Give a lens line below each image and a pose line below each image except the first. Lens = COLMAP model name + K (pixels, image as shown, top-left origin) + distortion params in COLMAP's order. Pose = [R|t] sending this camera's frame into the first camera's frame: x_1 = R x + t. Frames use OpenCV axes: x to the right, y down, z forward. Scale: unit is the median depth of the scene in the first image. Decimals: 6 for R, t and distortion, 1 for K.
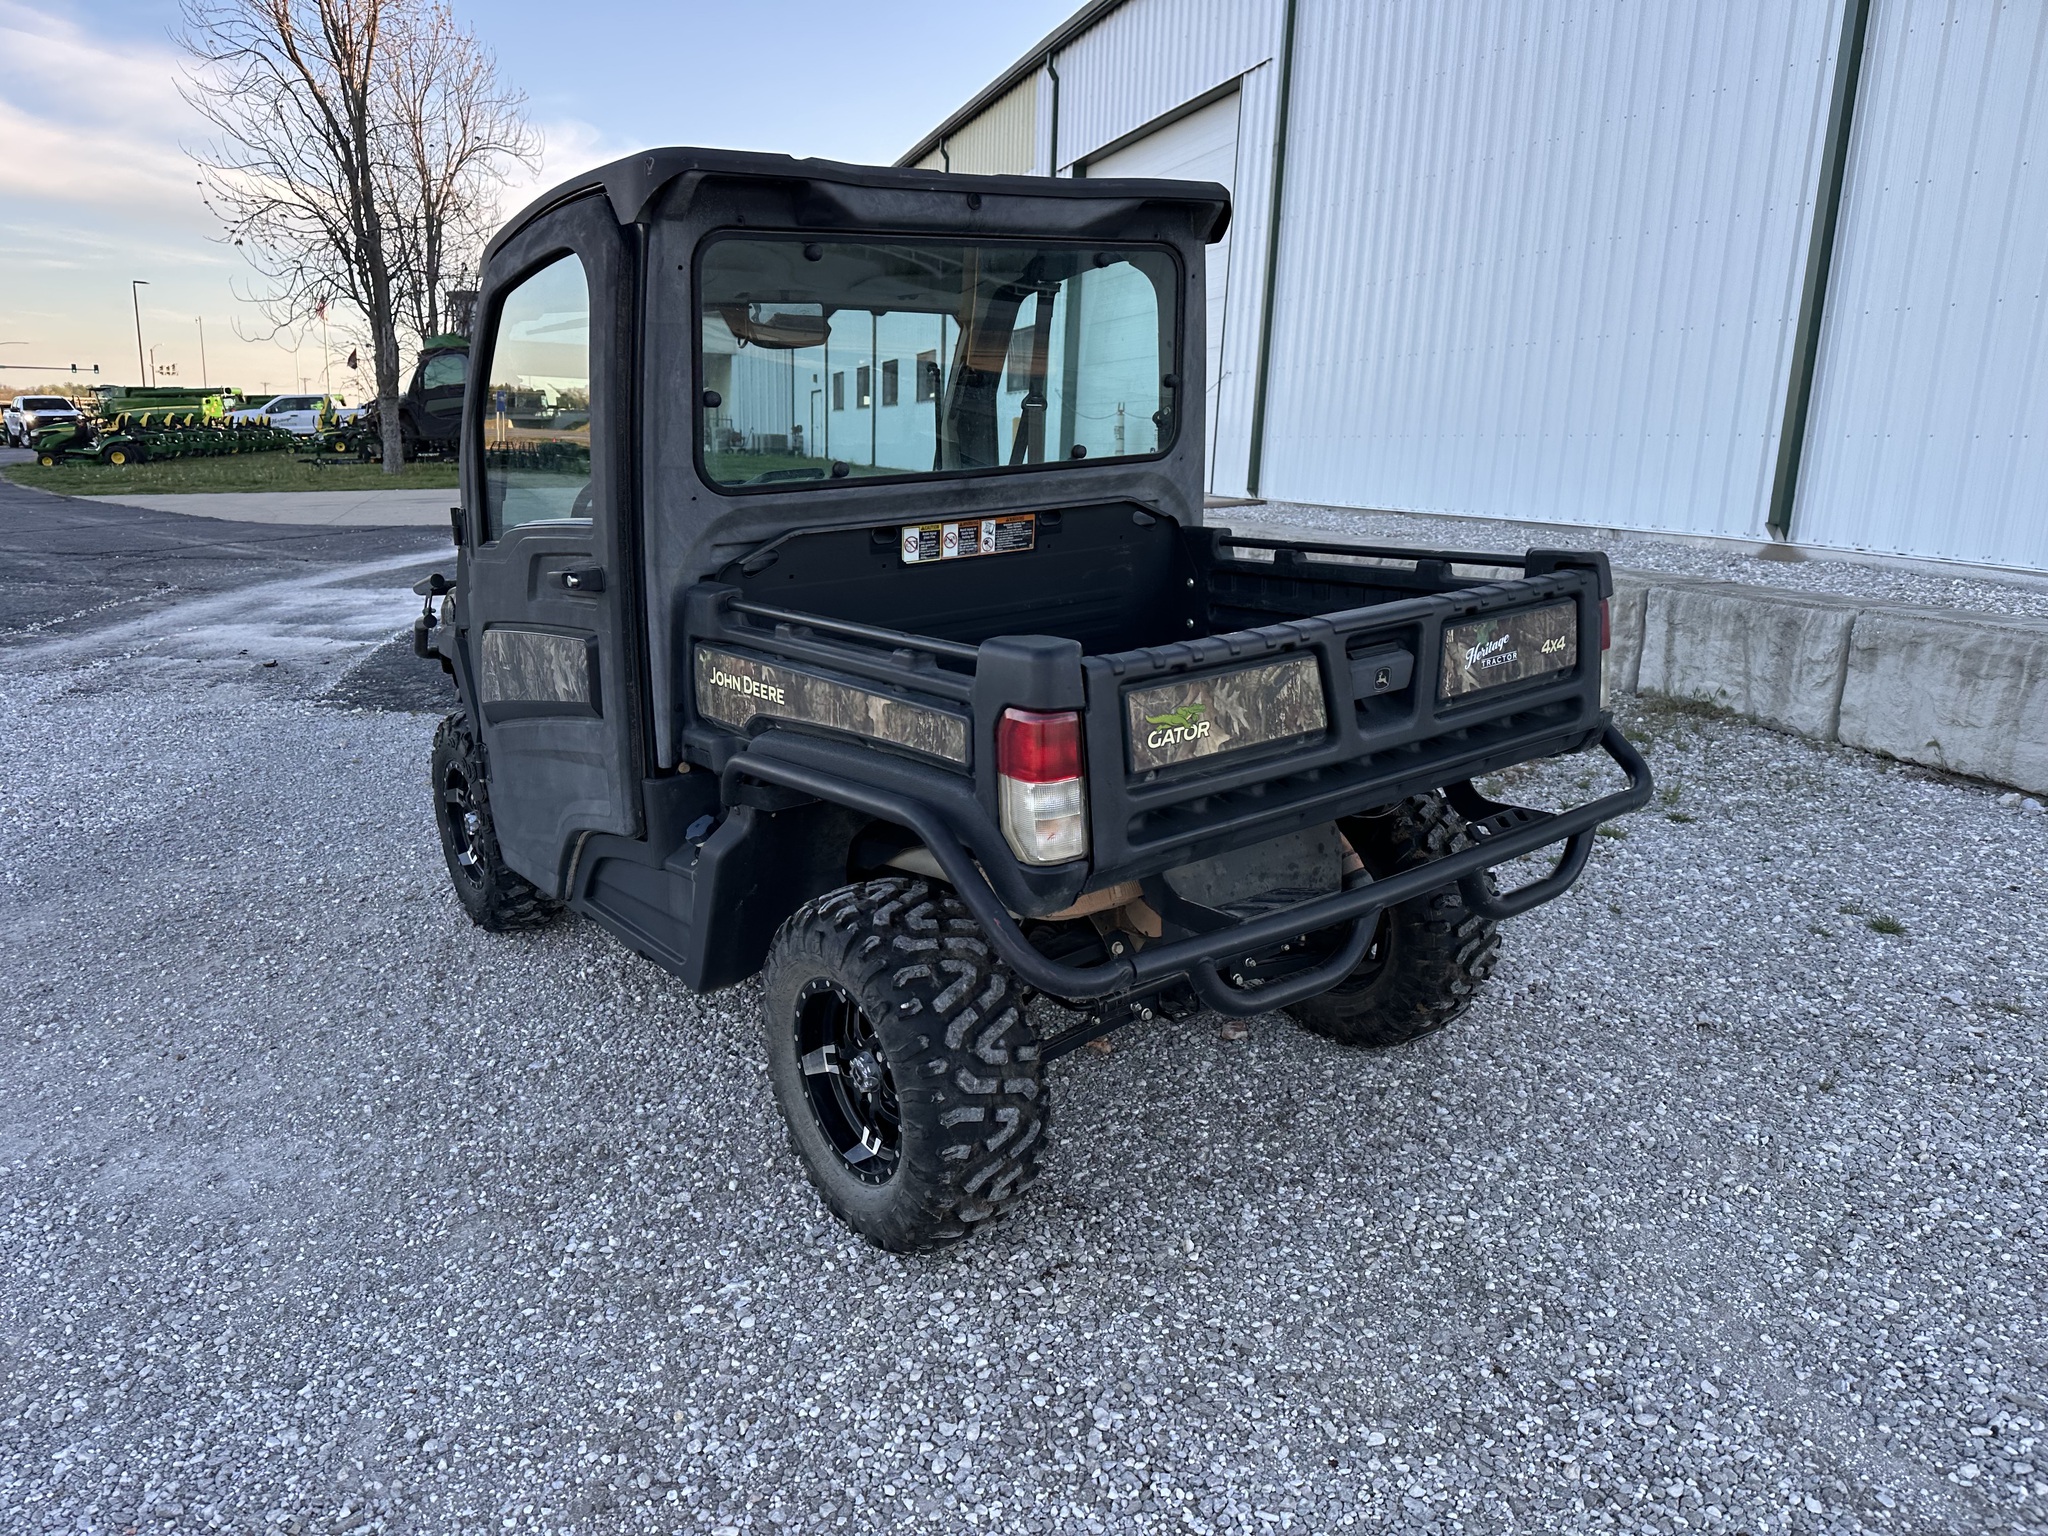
lens RADIAL K [[1411.5, 0, 1014.6], [0, 1411.5, 768.8], [0, 0, 1]] dist [0.152245, -0.234234]
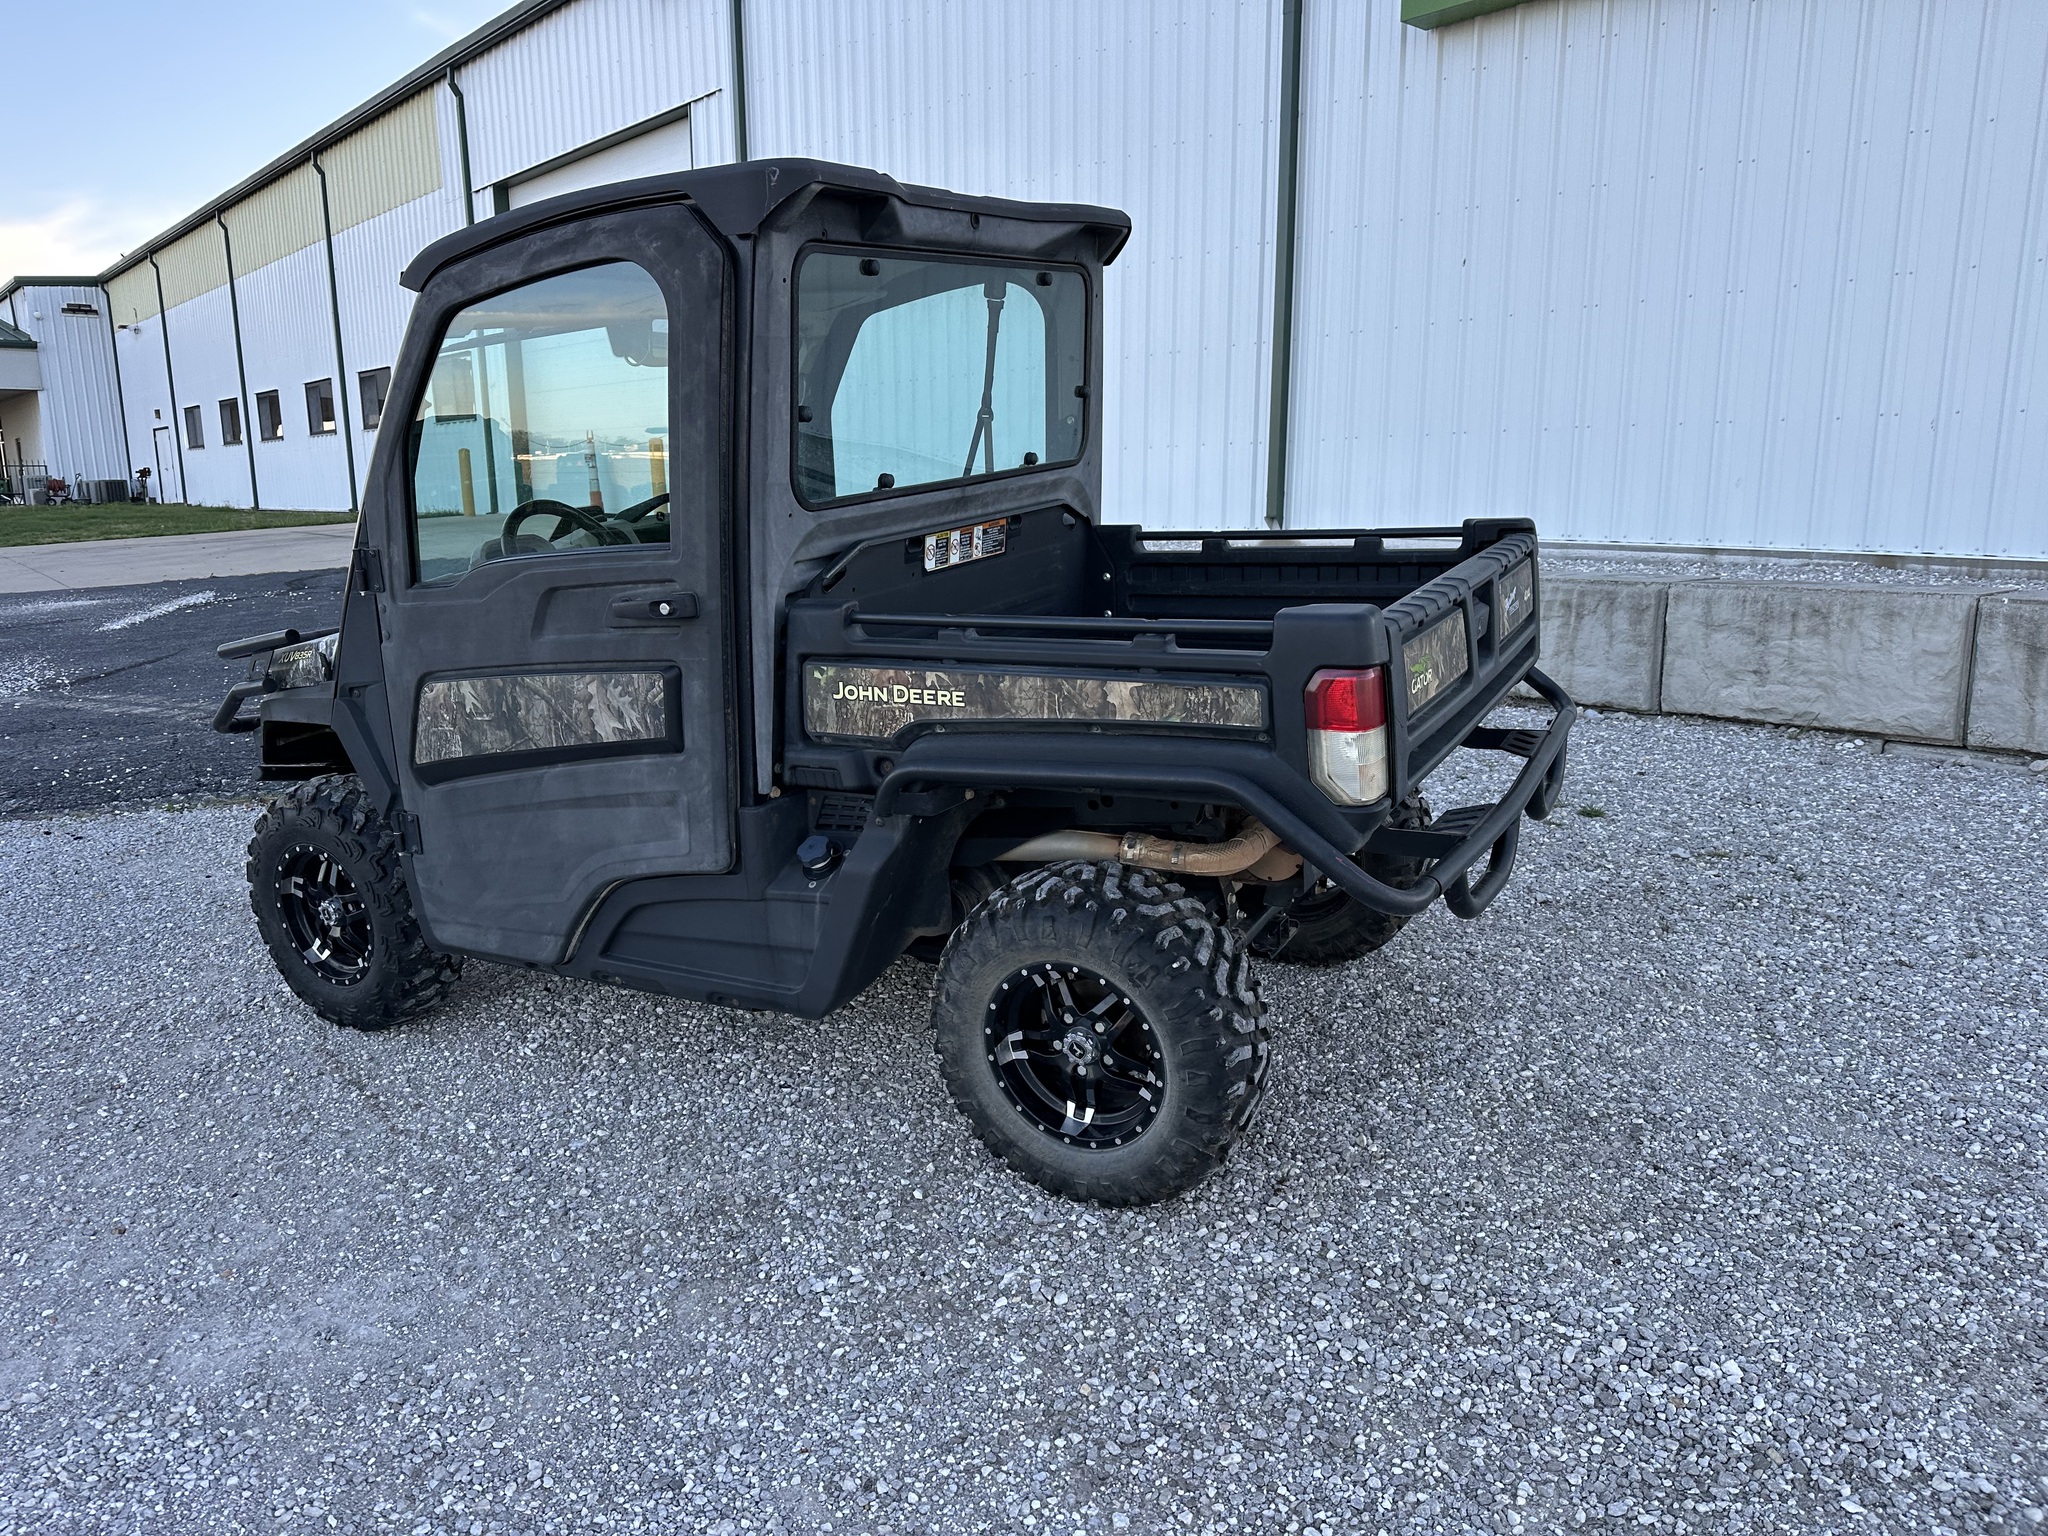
lens RADIAL K [[1411.5, 0, 1014.6], [0, 1411.5, 768.8], [0, 0, 1]] dist [0.152245, -0.234234]
pose [[0.914046, -0.120484, 0.387303, -0.505235], [0.127486, 0.991811, 0.007665, -0.003442], [-0.385055, 0.042369, 0.921921, 0.043672]]
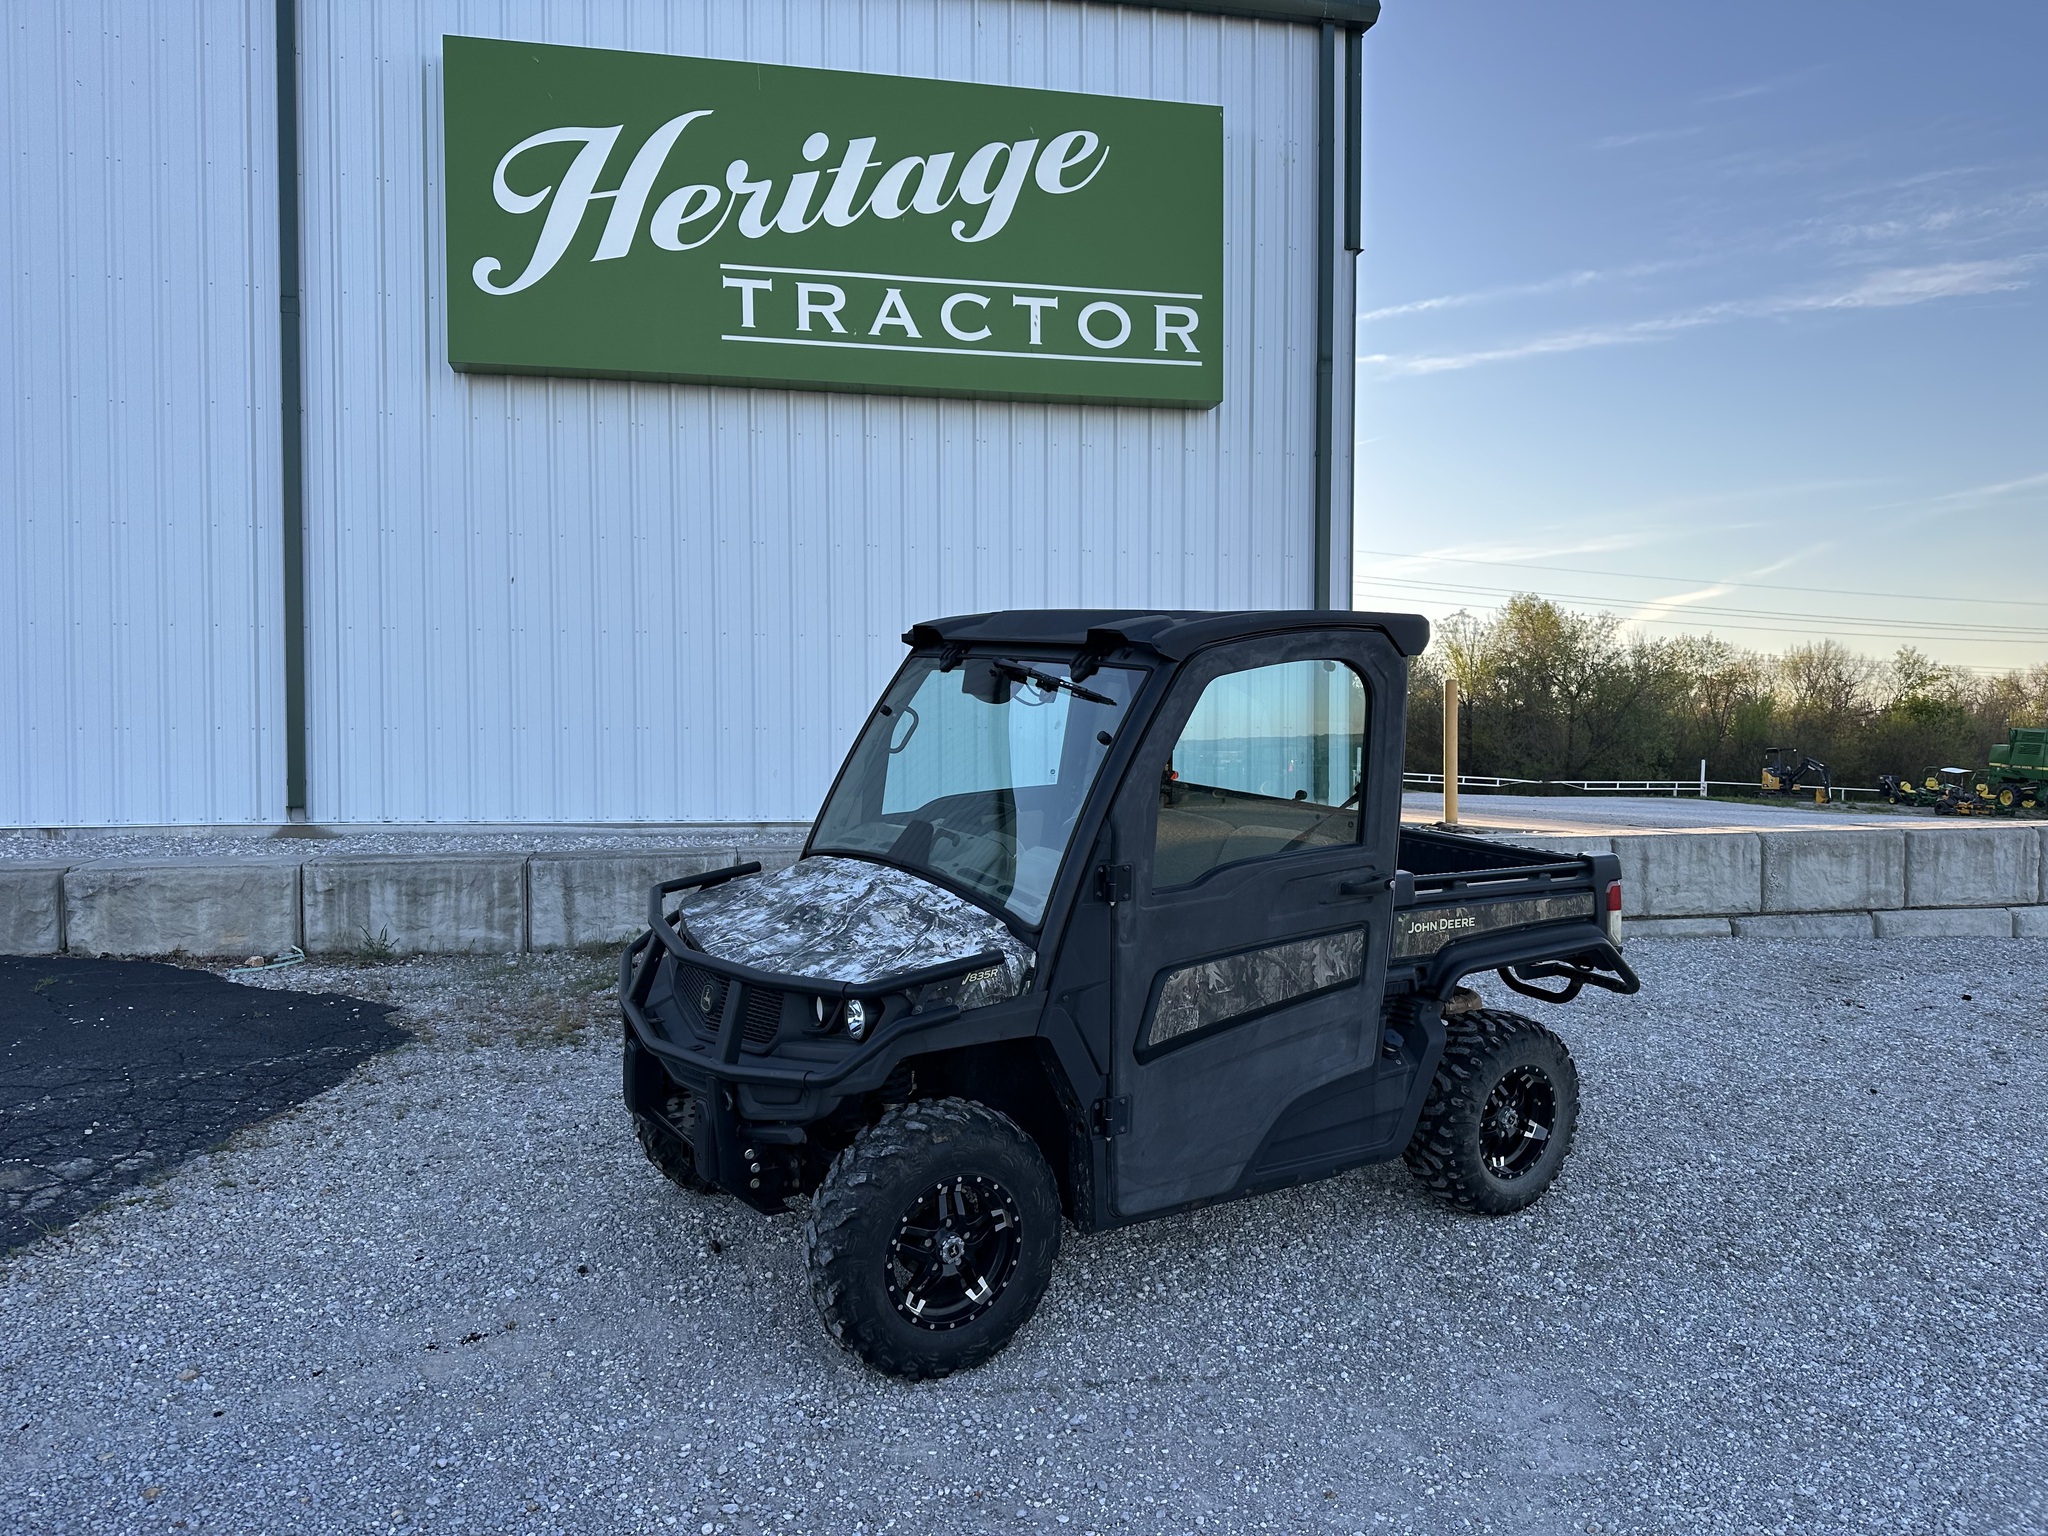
lens RADIAL K [[1416.9, 0, 1017.3], [0, 1416.9, 768.5], [0, 0, 1]] dist [0.162316, -0.294804]
pose [[0.081194, -0.051617, 0.995361, -1.859330], [0.222933, 0.974297, 0.032339, -0.394887], [-0.971447, 0.219273, 0.090614, 1.278135]]
